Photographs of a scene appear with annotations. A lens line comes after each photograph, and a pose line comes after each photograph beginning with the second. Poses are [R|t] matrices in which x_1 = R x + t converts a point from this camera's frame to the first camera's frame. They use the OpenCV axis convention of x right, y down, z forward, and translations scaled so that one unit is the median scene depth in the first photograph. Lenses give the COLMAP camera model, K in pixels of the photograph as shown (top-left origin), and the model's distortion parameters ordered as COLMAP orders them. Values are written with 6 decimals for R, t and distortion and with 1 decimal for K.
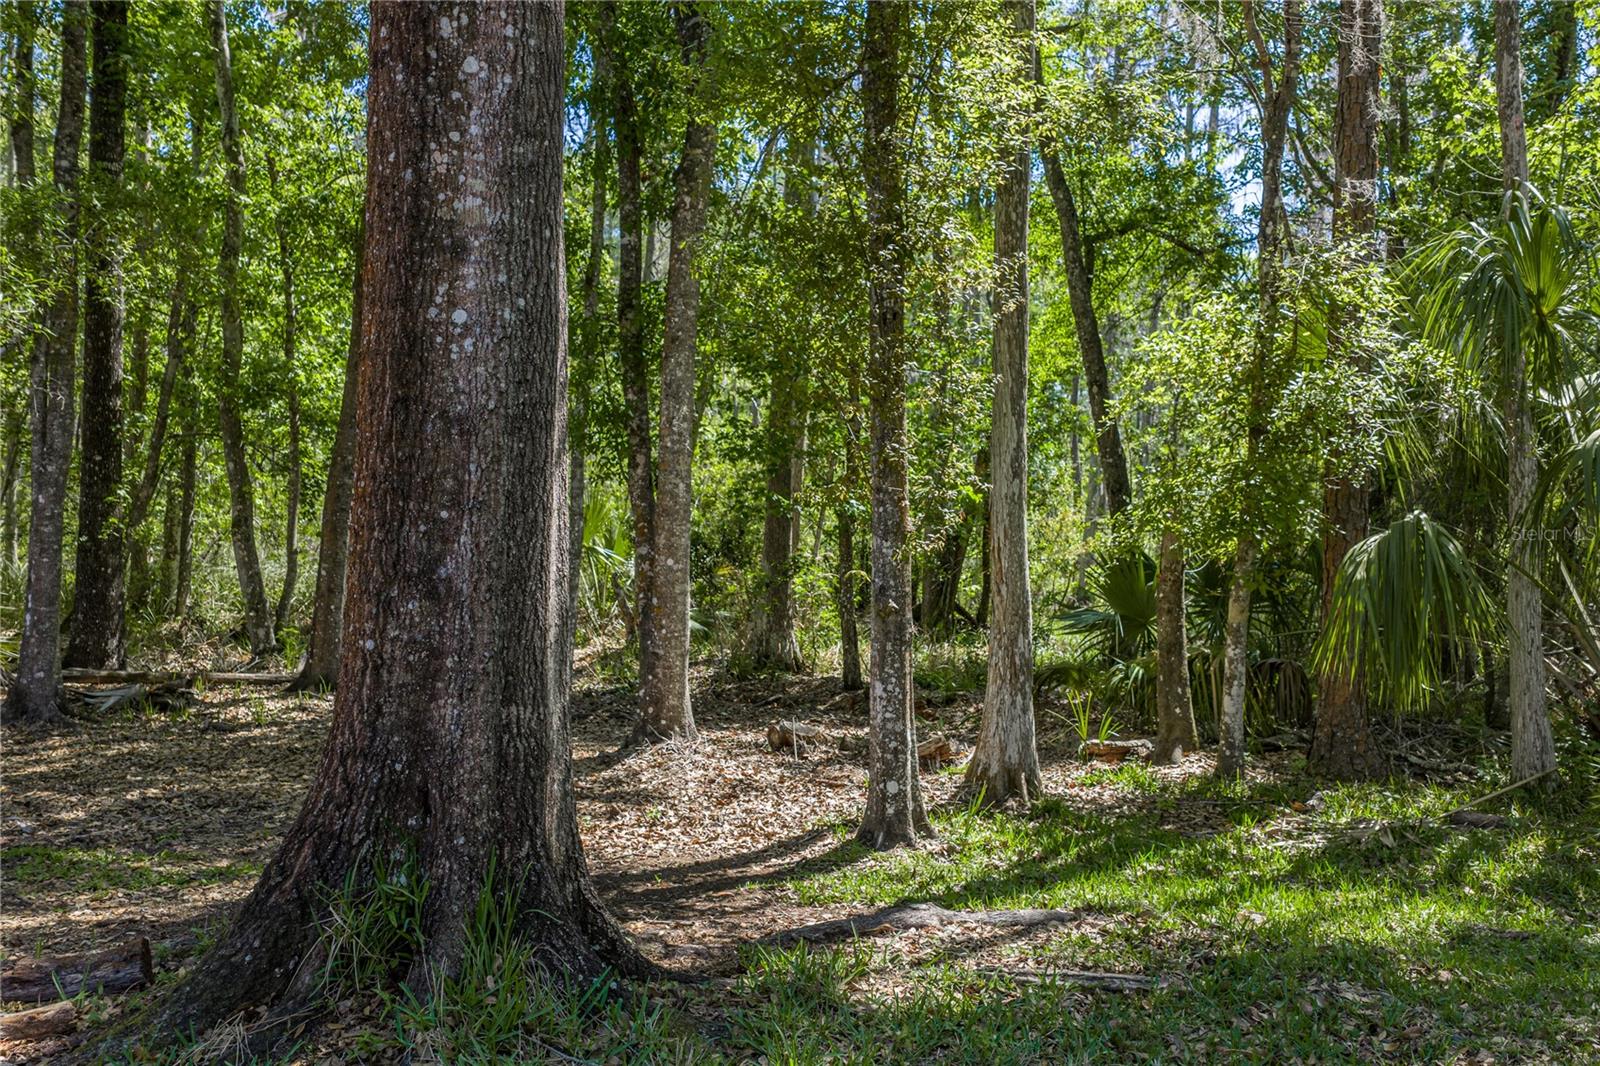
lens RADIAL K [[1311.5, 0, 795.3], [0, 1311.5, 531.3], [0, 0, 1]] dist [0.010278, 0.008146]
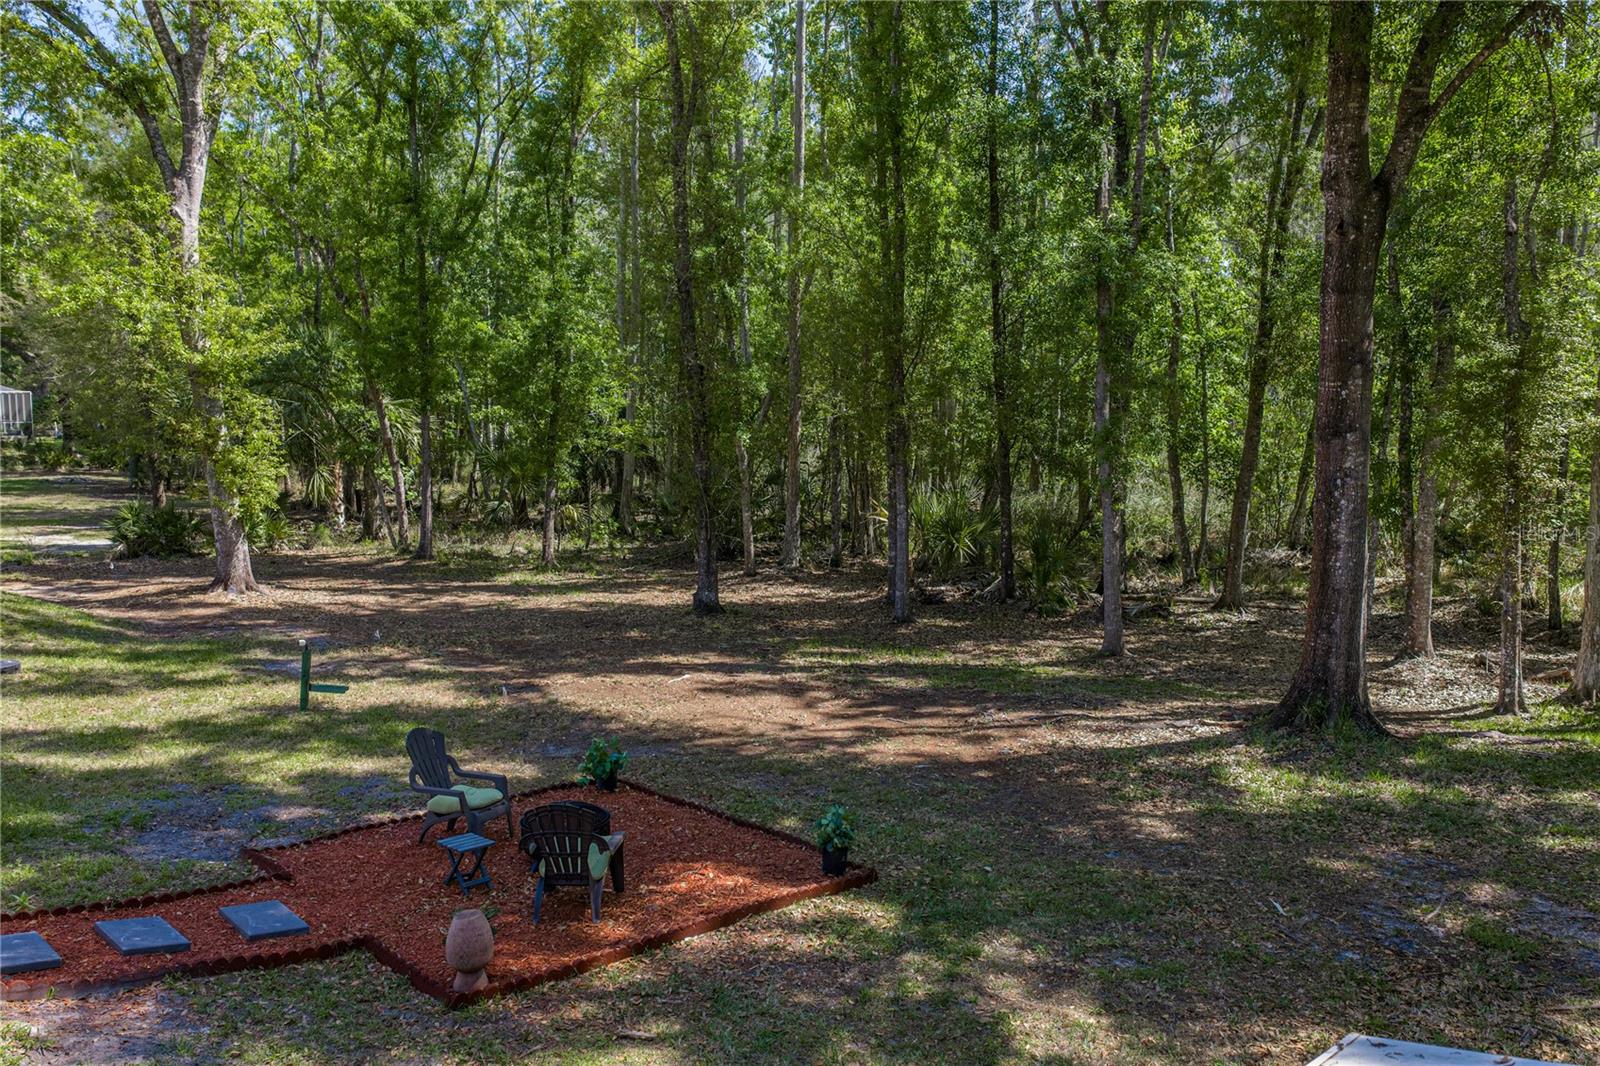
lens RADIAL K [[1311.5, 0, 798.5], [0, 1311.5, 540.0], [0, 0, 1]] dist [0.010278, 0.008146]
pose [[0.834136, 0.037979, -0.550250, 0.267646], [0.028417, 0.993342, 0.111639, -0.343035], [0.550826, -0.108758, 0.827503, -1.500987]]
